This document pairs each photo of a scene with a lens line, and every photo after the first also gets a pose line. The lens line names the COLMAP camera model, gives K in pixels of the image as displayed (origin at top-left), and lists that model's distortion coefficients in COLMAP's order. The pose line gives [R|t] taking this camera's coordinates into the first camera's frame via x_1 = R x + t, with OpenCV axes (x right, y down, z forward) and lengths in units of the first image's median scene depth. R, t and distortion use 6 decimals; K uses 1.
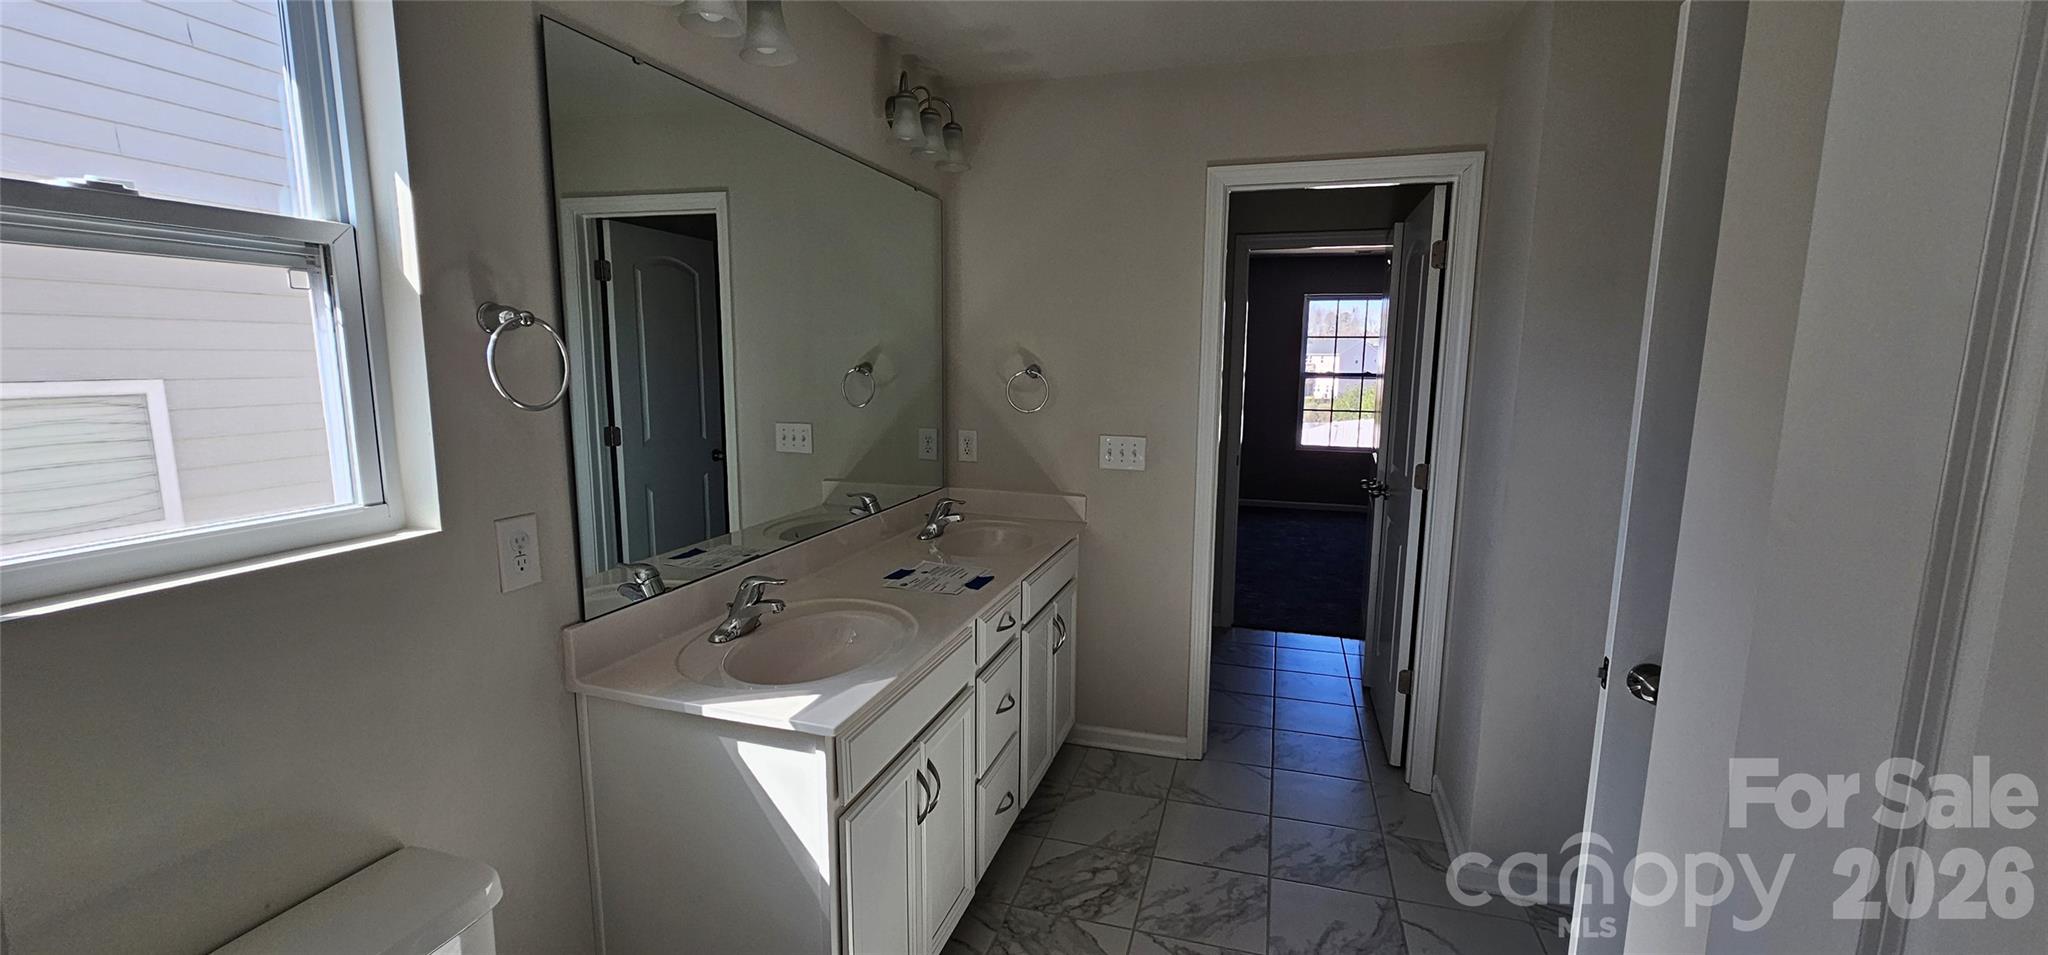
lens RADIAL K [[837.7, 0, 1032.9], [0, 837.7, 485.3], [0, 0, 1]] dist [-0.004666, -0.000146]
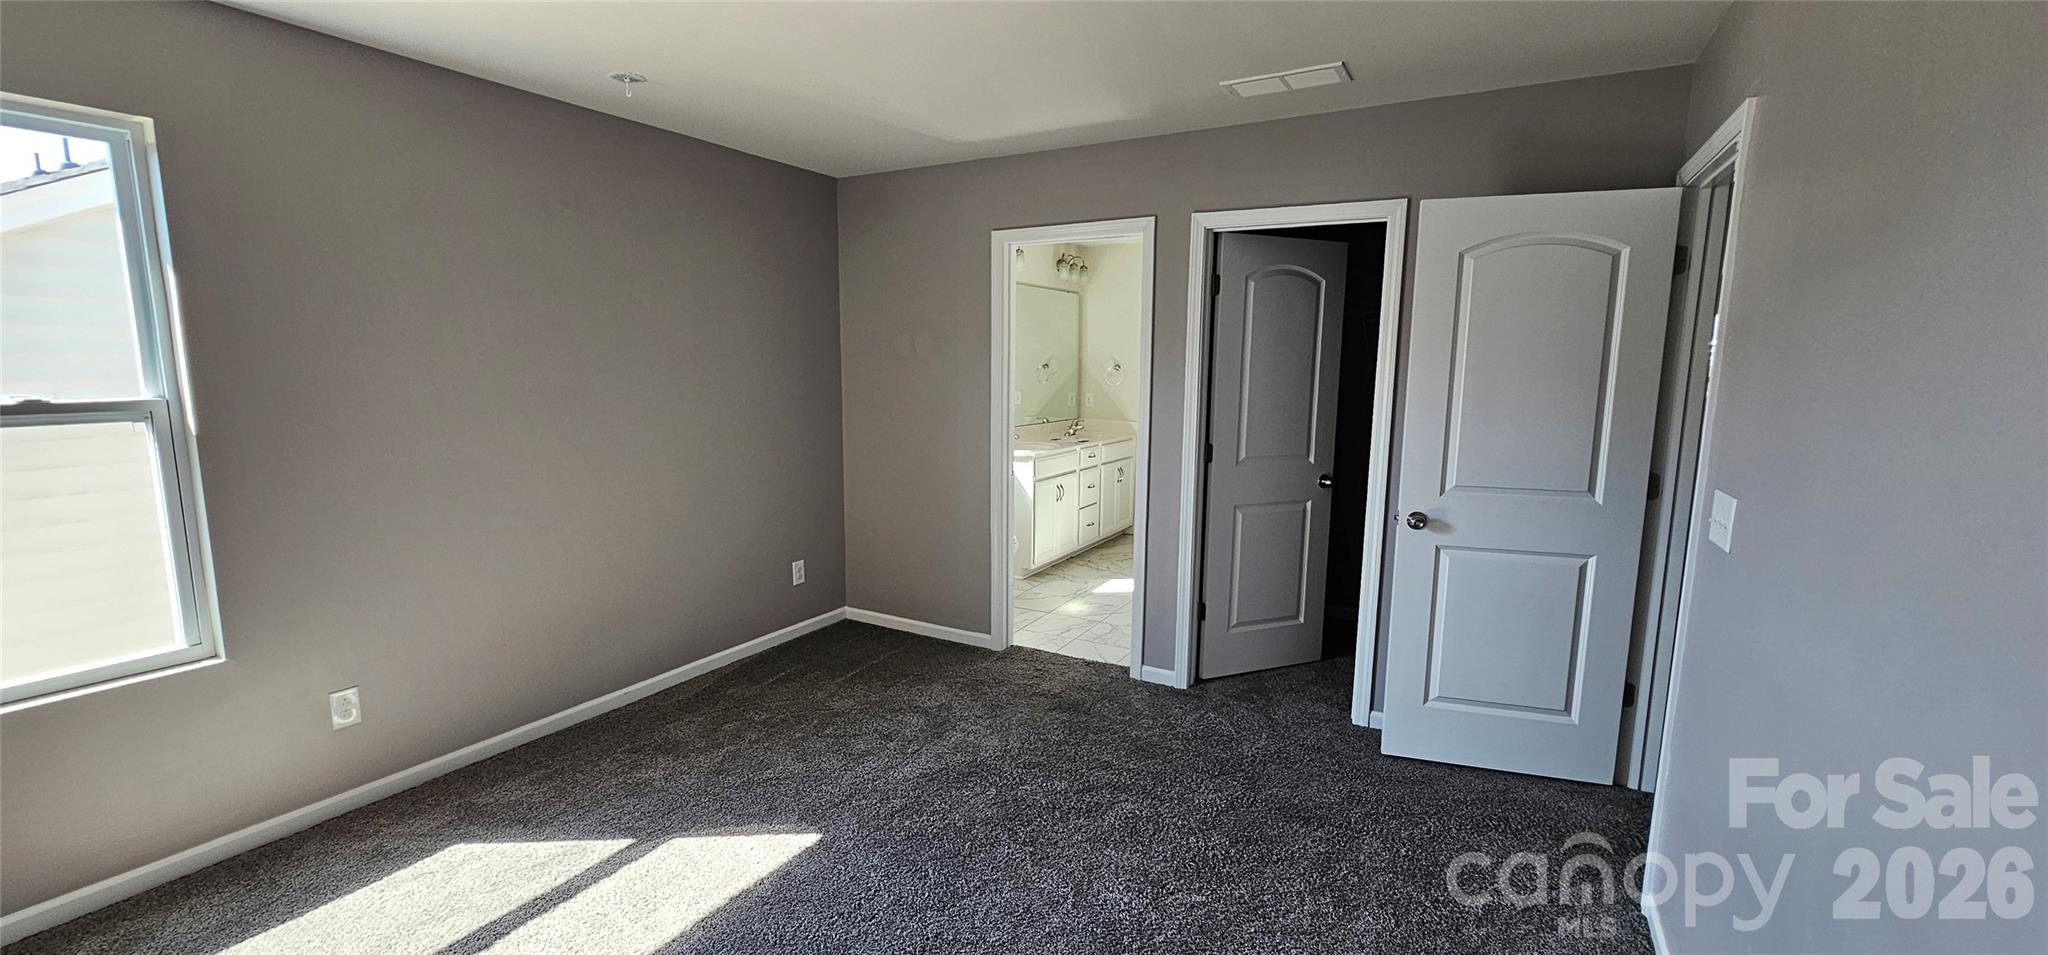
lens RADIAL K [[837.7, 0, 1030.0], [0, 837.7, 494.2], [0, 0, 1]] dist [-0.004666, -0.000146]
pose [[0.977100, 0.033118, -0.210185, 0.305718], [-0.032485, 0.999451, 0.006467, 0.240132], [0.210284, 0.000509, 0.977640, -1.519953]]
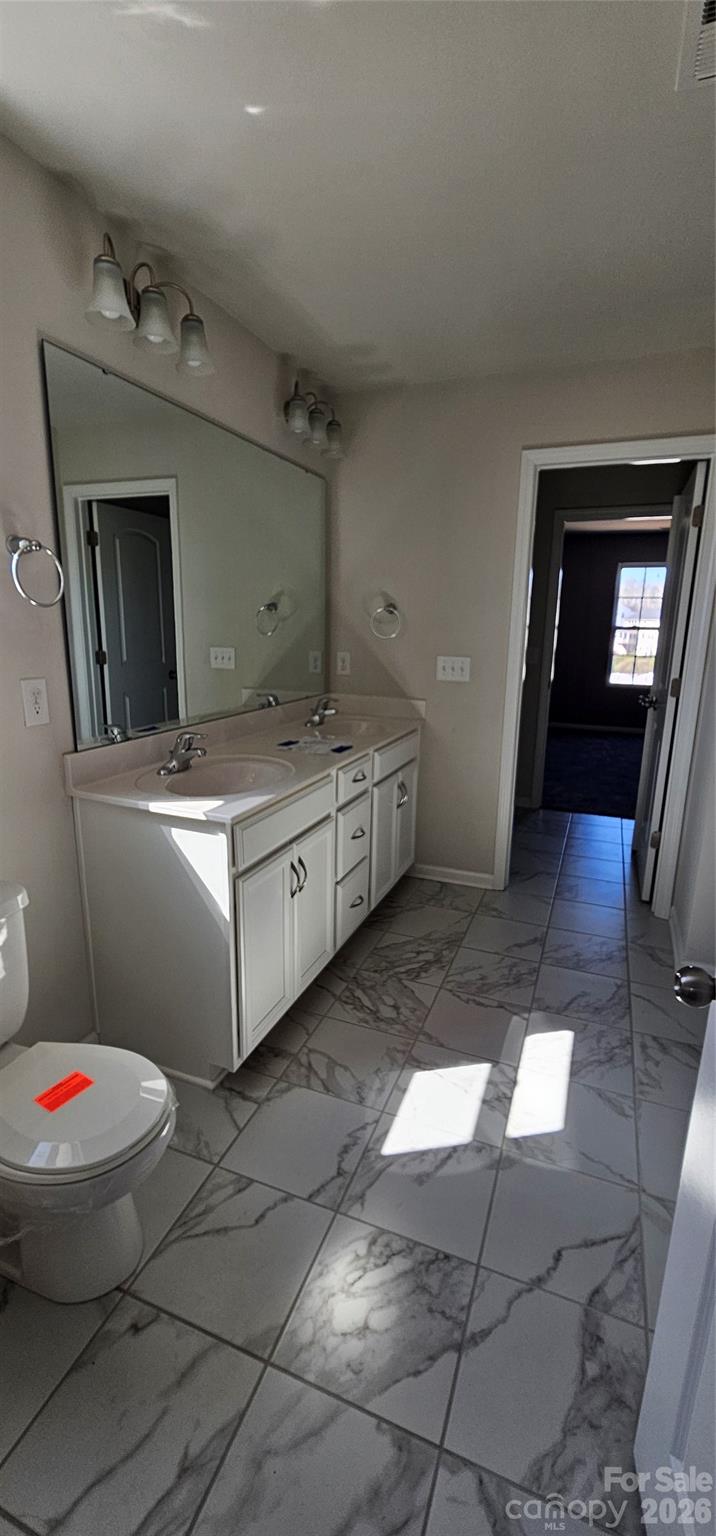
lens RADIAL K [[628.3, 0, 351.8], [0, 628.3, 772.6], [0, 0, 1]] dist [-0.004666, -0.000146]
pose [[0.995202, 0.029409, -0.093316, 0.048315], [-0.021476, 0.996157, 0.084908, 0.054823], [0.095455, -0.082497, 0.992009, -0.065177]]
